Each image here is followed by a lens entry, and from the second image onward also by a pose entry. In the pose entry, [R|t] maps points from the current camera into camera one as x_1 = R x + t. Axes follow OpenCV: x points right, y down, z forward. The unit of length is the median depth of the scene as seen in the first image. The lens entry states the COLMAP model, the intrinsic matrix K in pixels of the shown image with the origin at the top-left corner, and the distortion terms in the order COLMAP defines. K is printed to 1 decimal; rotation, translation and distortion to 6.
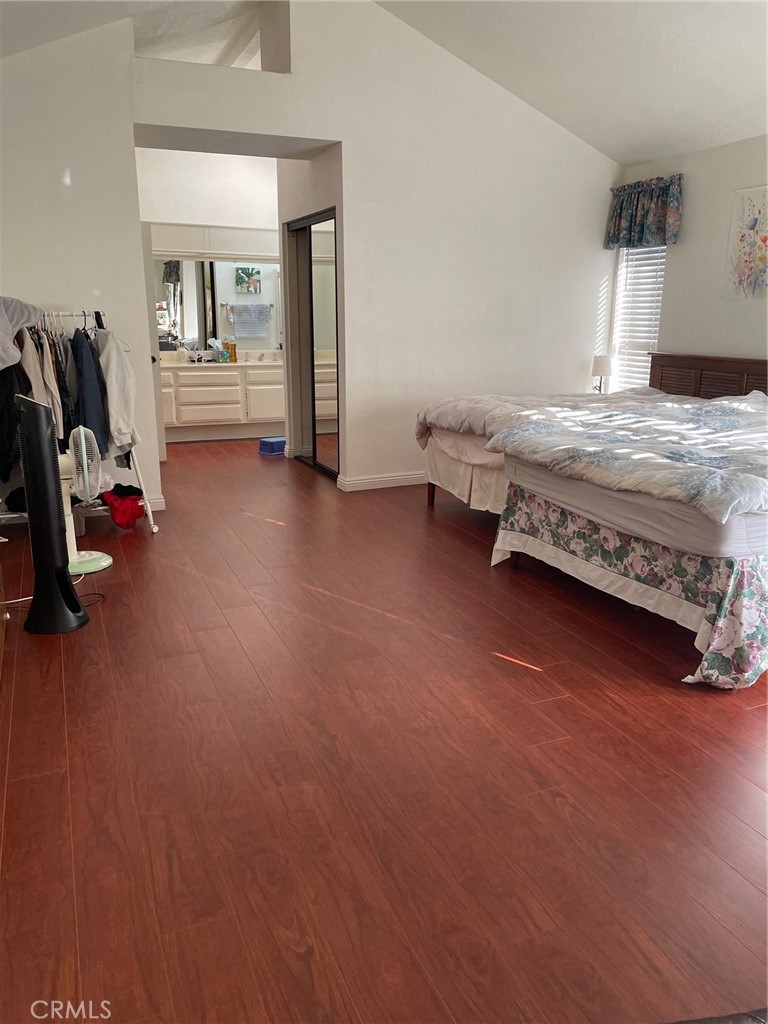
lens RADIAL K [[778.2, 0, 384.0], [0, 778.2, 512.0], [0, 0, 1]] dist [0.000868, -0.003056]
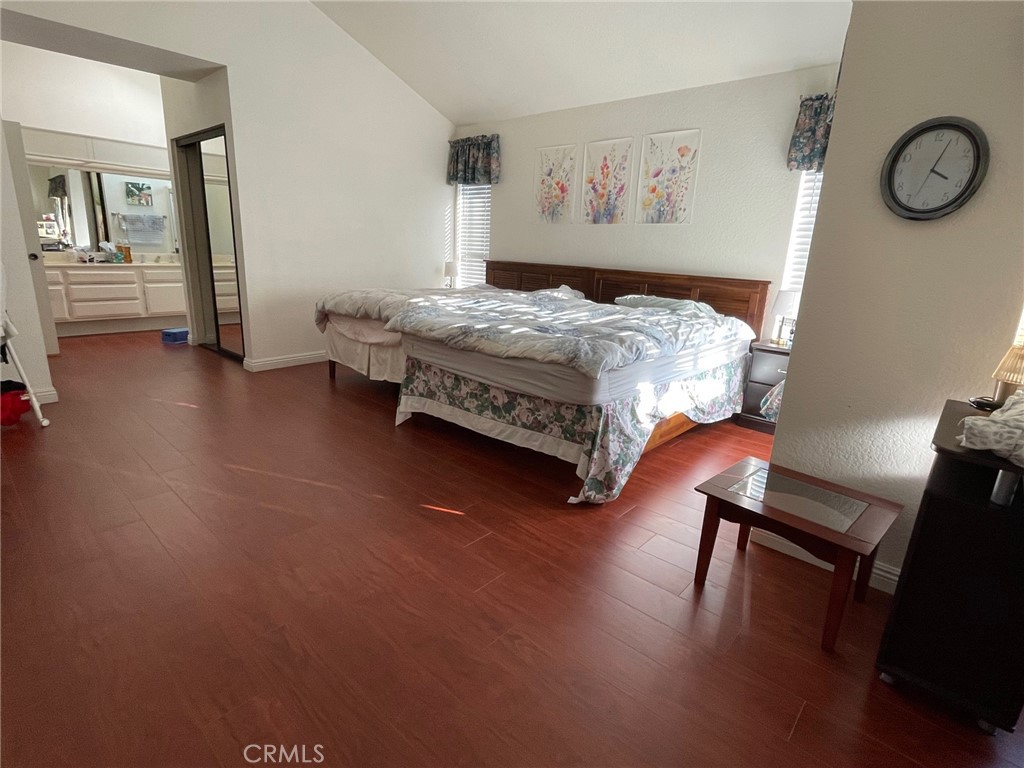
lens RADIAL K [[515.6, 0, 514.1], [0, 515.6, 381.4], [0, 0, 1]] dist [-0.012493, 0.000845]
pose [[0.902981, -0.071988, 0.423608, -0.028560], [0.067167, 0.997395, 0.026321, -0.007506], [-0.424399, 0.004685, 0.905463, 0.166846]]
